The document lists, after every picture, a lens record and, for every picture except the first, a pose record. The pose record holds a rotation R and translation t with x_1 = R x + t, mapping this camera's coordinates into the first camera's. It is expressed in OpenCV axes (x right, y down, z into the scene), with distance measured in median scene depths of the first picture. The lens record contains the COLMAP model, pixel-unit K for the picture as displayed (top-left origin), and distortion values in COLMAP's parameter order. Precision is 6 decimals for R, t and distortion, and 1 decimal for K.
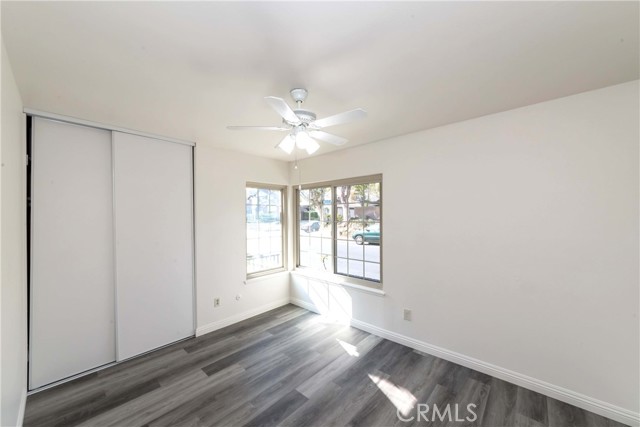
lens RADIAL K [[231.2, 0, 327.0], [0, 231.2, 217.1], [0, 0, 1]] dist [-0.003563, 0.001328]
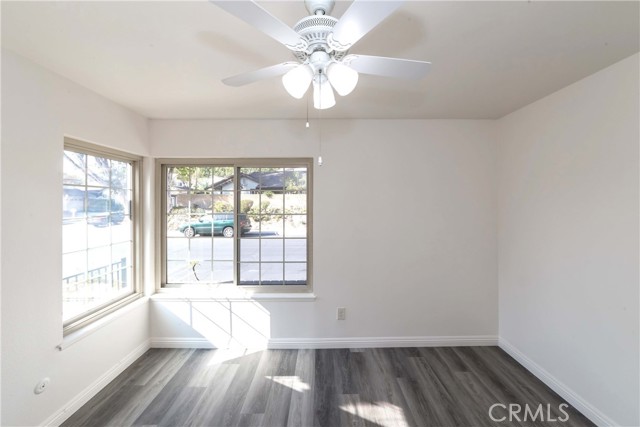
lens RADIAL K [[231.2, 0, 323.9], [0, 231.2, 203.9], [0, 0, 1]] dist [-0.003563, 0.001328]
pose [[0.763714, 0.000855, 0.645554, -0.232067], [0.004052, 0.999973, -0.006118, -0.006776], [-0.645542, 0.007288, 0.763690, 0.264398]]
